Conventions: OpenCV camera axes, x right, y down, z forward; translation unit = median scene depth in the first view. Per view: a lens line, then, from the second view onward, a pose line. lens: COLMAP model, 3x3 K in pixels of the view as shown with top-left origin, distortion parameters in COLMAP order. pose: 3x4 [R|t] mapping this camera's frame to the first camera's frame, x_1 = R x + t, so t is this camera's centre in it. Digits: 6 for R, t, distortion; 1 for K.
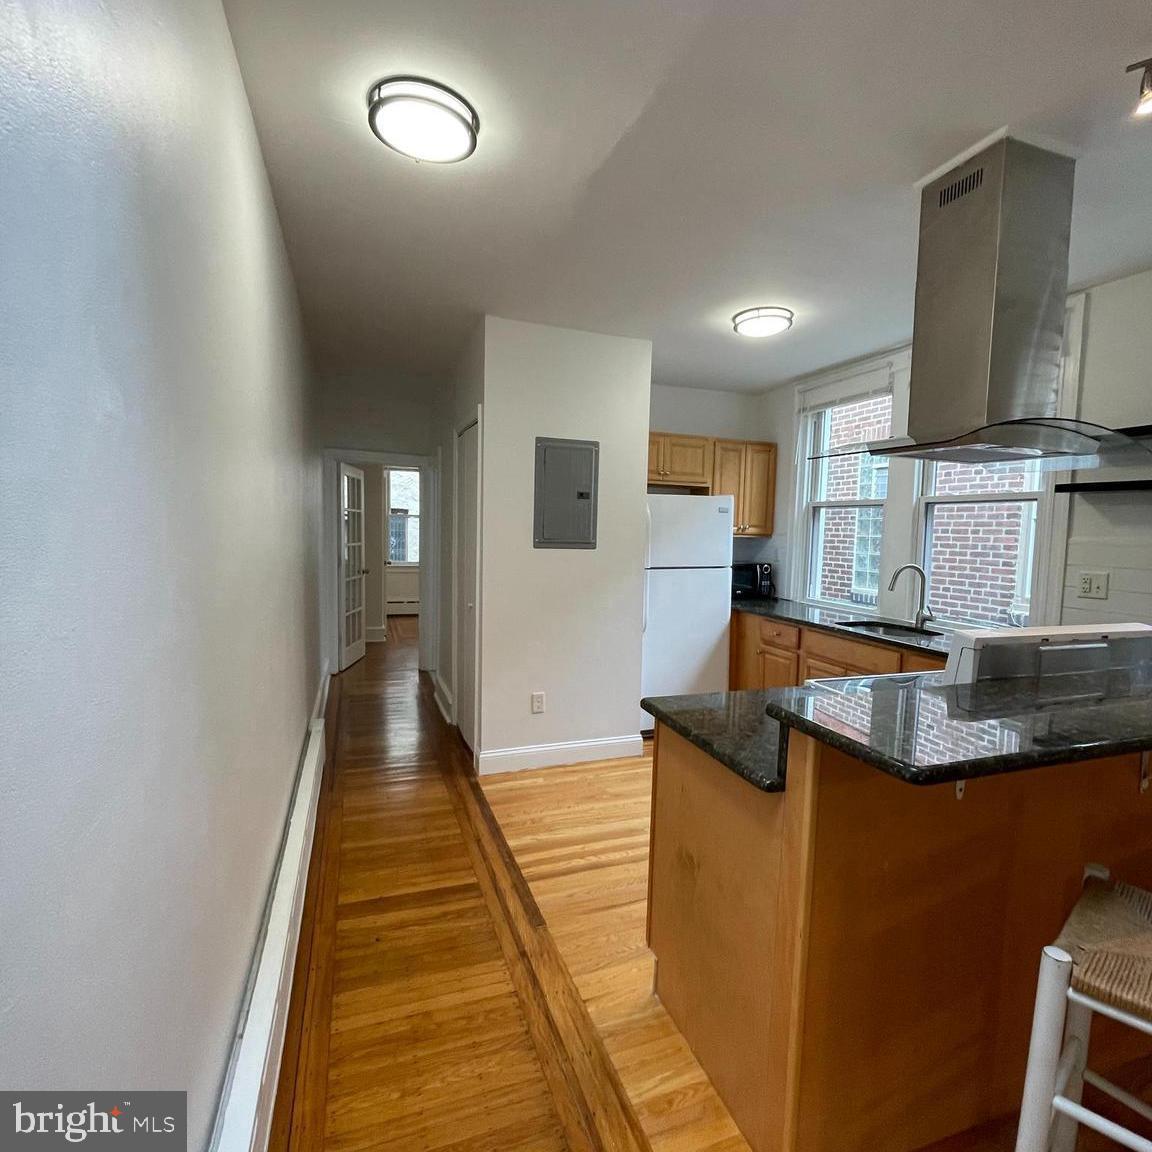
lens RADIAL K [[623.0, 0, 578.6], [0, 623.0, 571.8], [0, 0, 1]] dist [-0.003208, 0.000108]
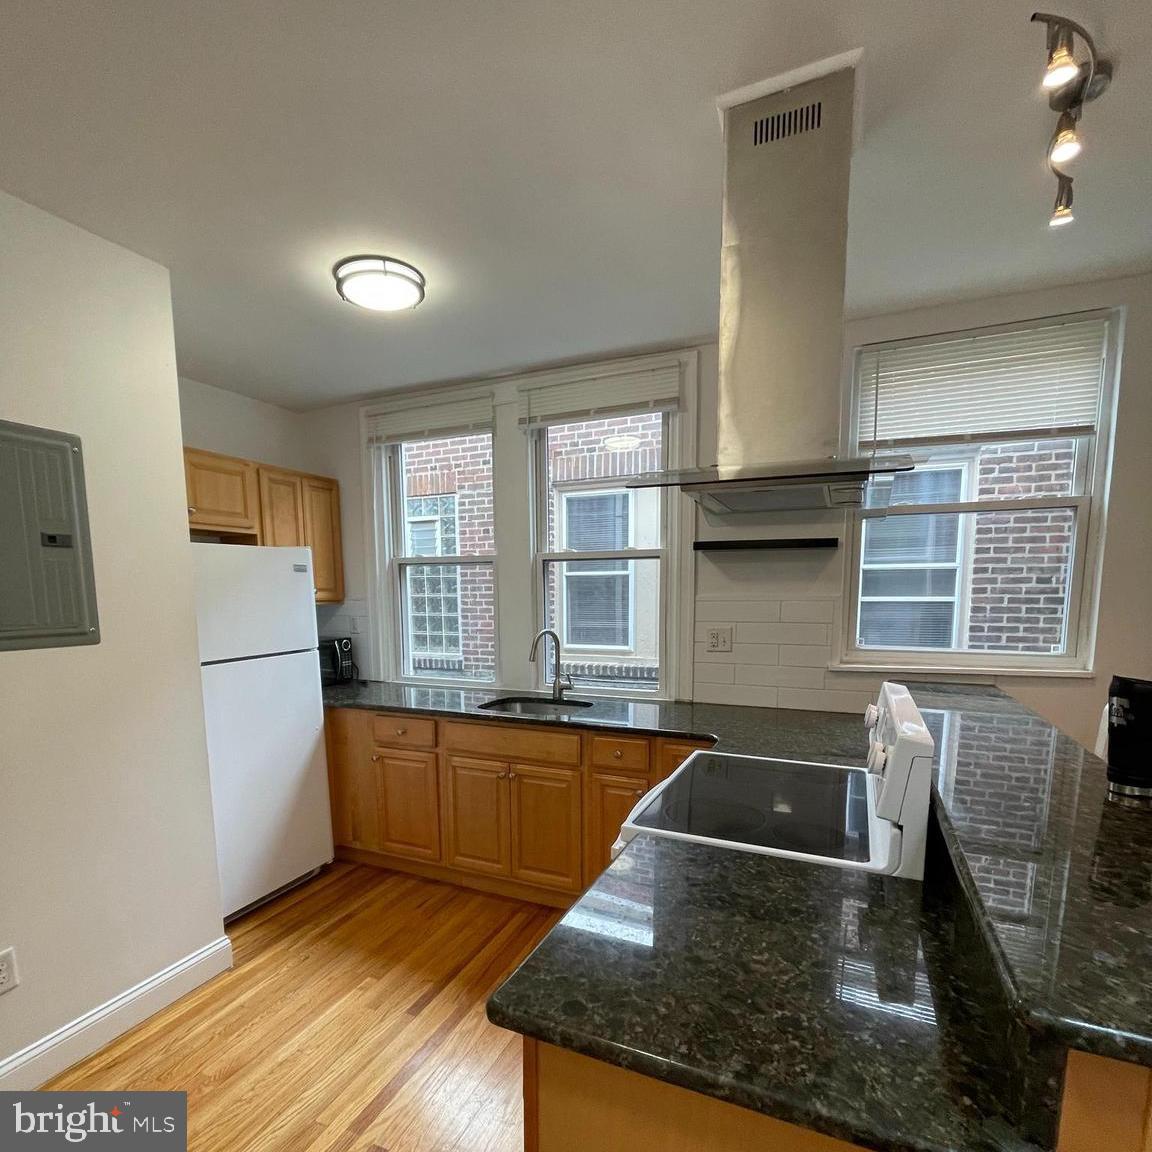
lens RADIAL K [[624.8, 0, 579.5], [0, 624.8, 665.4], [0, 0, 1]] dist [-0.001199, -0.000260]
pose [[0.684421, -0.115956, 0.719807, -0.052678], [0.074433, 0.993226, 0.089228, -0.023668], [-0.725278, -0.007493, 0.688416, 0.227578]]
